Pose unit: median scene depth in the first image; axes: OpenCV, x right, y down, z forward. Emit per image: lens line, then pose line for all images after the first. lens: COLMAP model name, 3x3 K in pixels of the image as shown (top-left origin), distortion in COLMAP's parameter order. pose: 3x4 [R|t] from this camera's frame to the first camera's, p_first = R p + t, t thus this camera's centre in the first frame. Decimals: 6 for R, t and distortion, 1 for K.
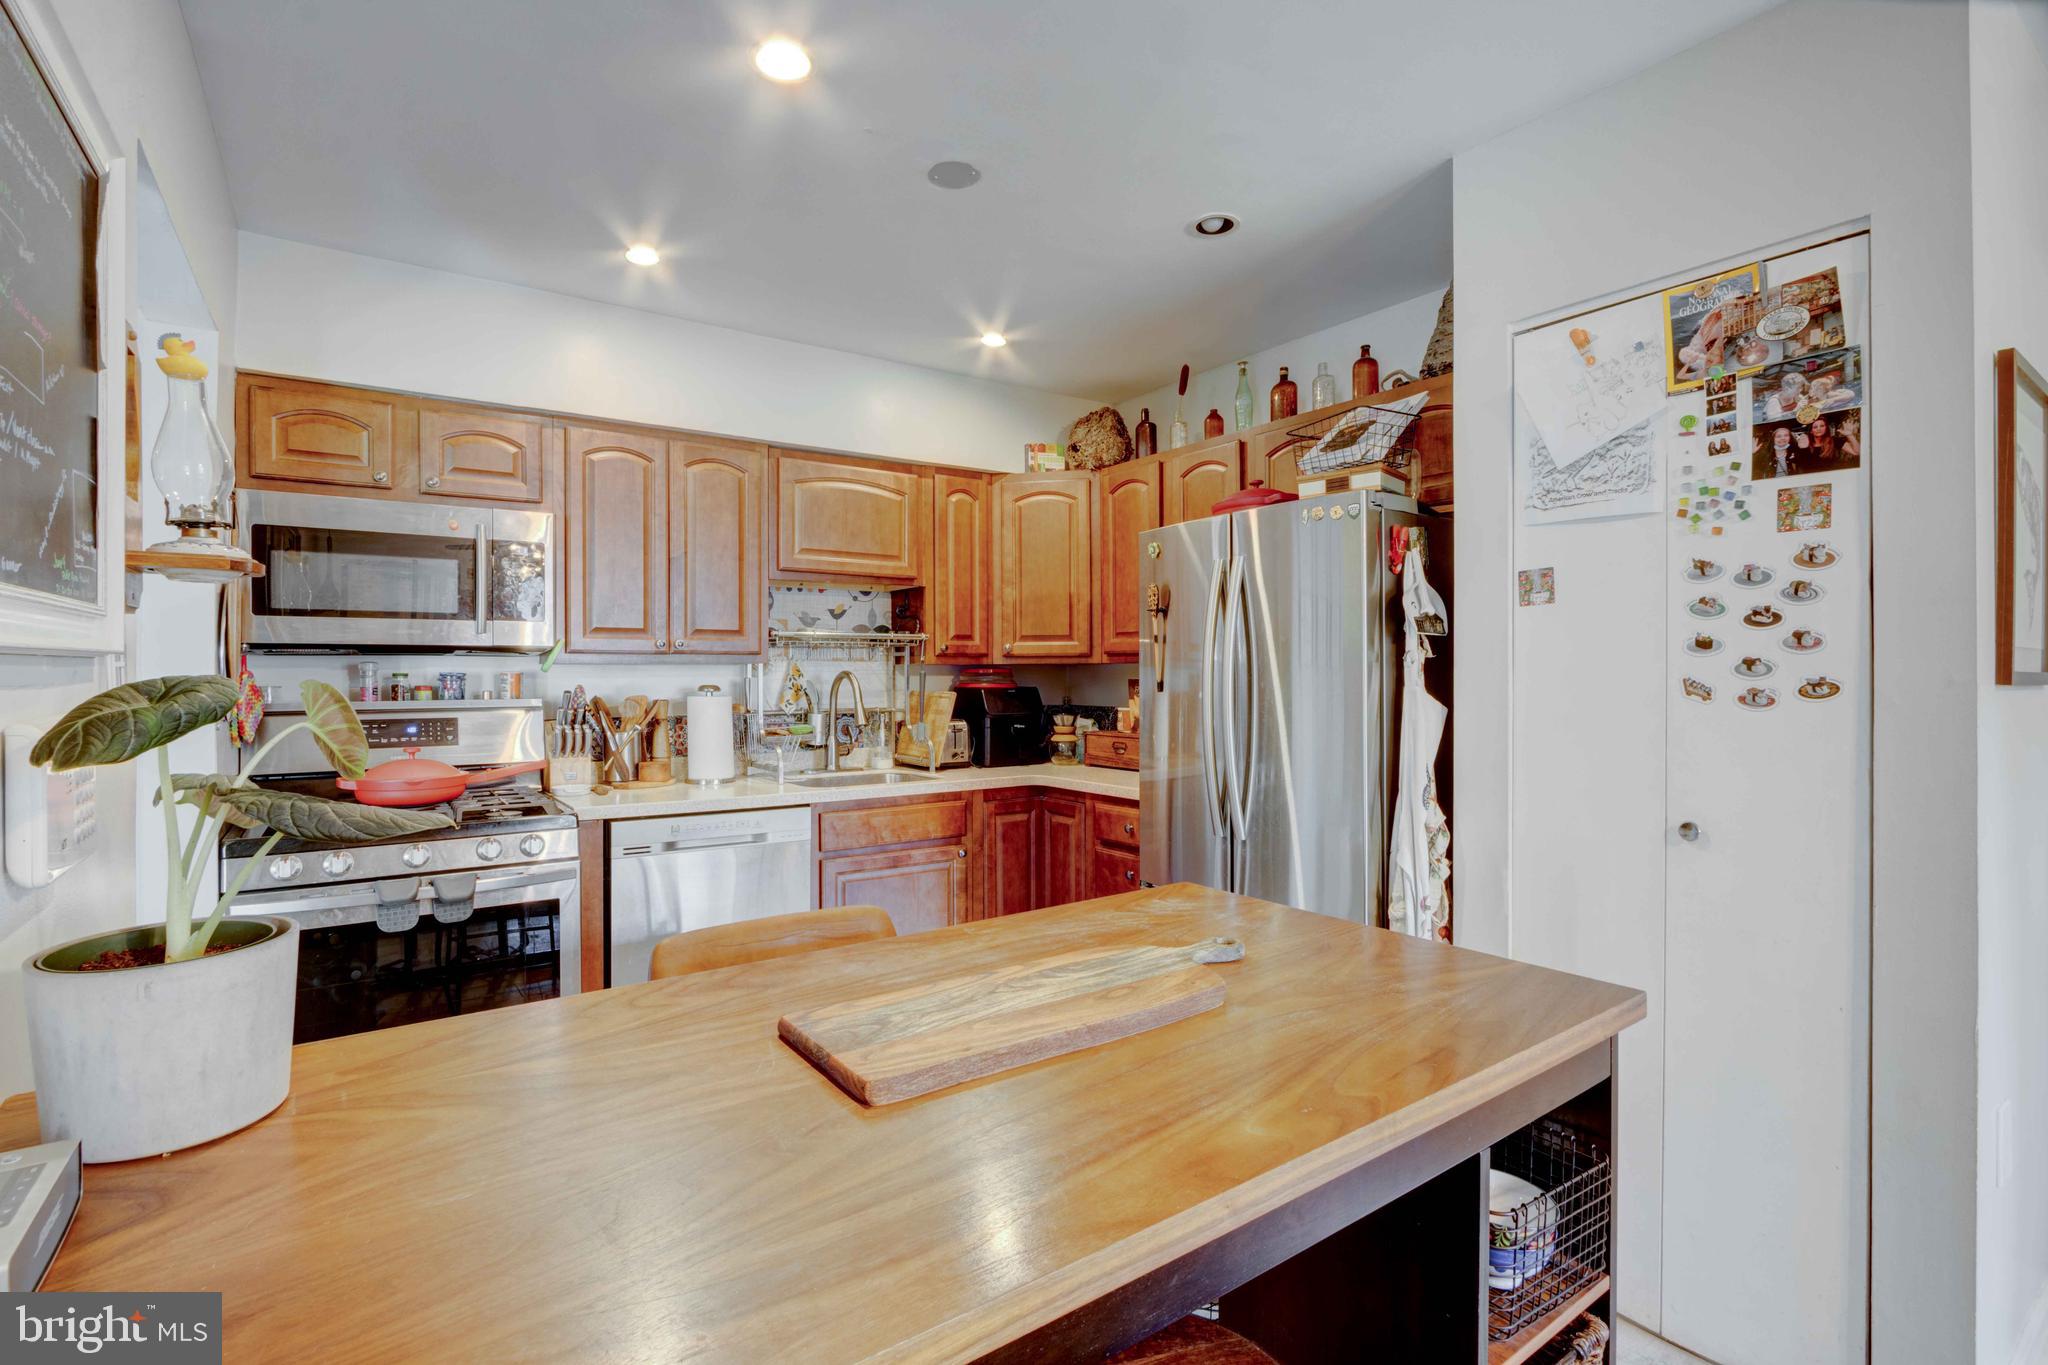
lens RADIAL K [[953.7, 0, 1022.3], [0, 953.7, 677.9], [0, 0, 1]] dist [-0.018574, 0.002915]
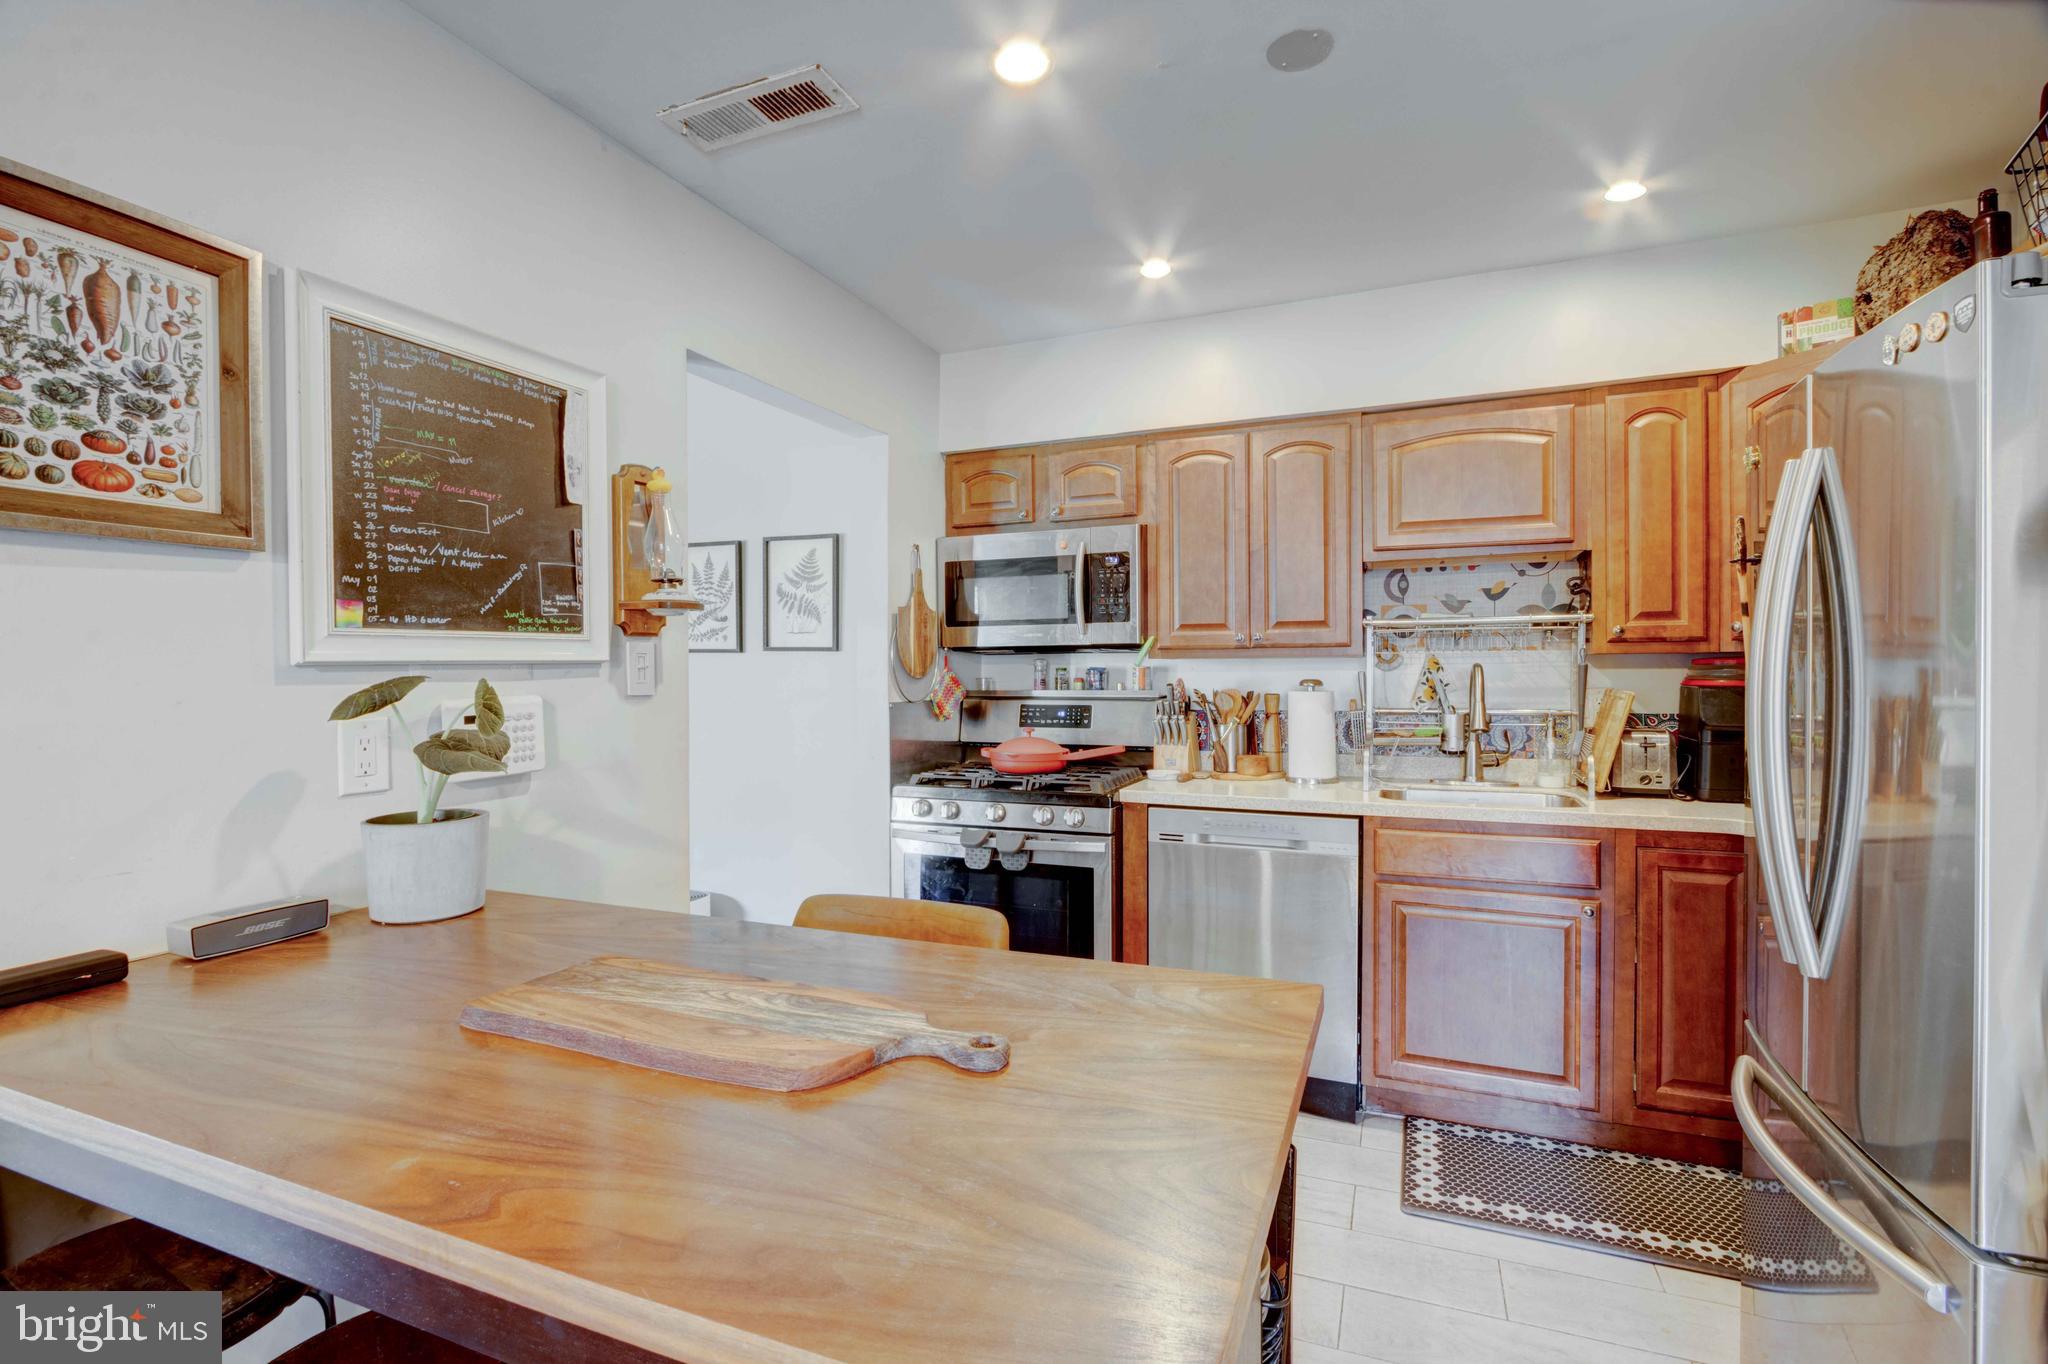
lens RADIAL K [[953.7, 0, 1011.0], [0, 953.7, 677.4], [0, 0, 1]] dist [-0.018574, 0.002915]
pose [[0.527277, 0.006913, -0.849665, 0.385181], [0.001522, 0.999958, 0.009080, -0.004303], [0.849692, -0.006081, 0.527245, 0.290439]]
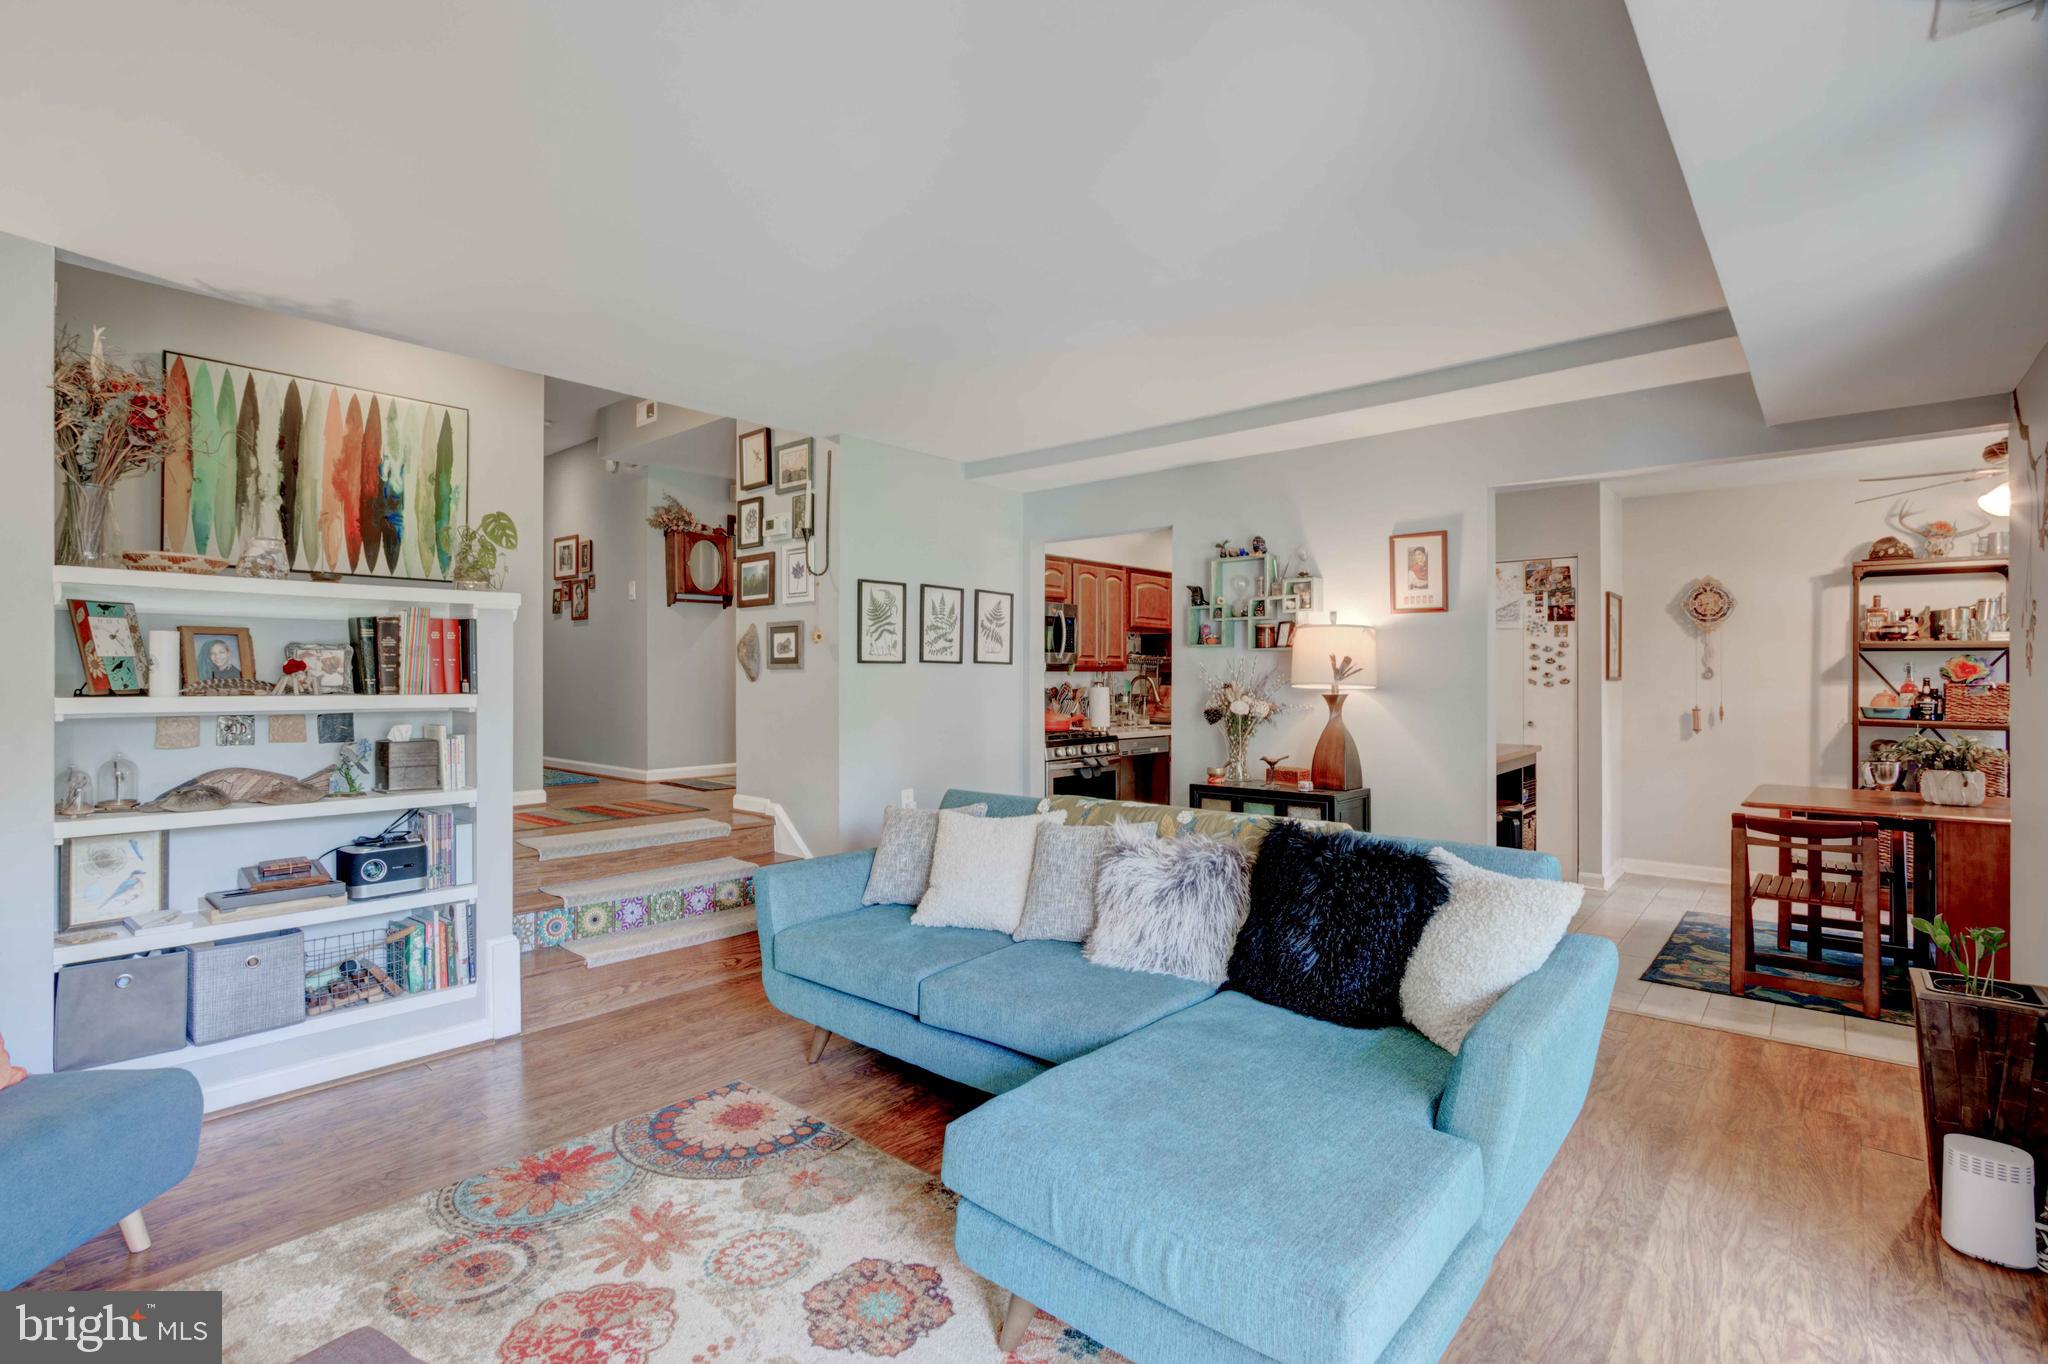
lens RADIAL K [[953.7, 0, 1023.9], [0, 953.7, 679.6], [0, 0, 1]] dist [-0.018574, 0.002915]
pose [[0.970392, 0.000927, 0.241535, -1.187162], [-0.000606, 0.999999, -0.001402, 0.006315], [-0.241536, 0.001214, 0.970391, -1.176263]]
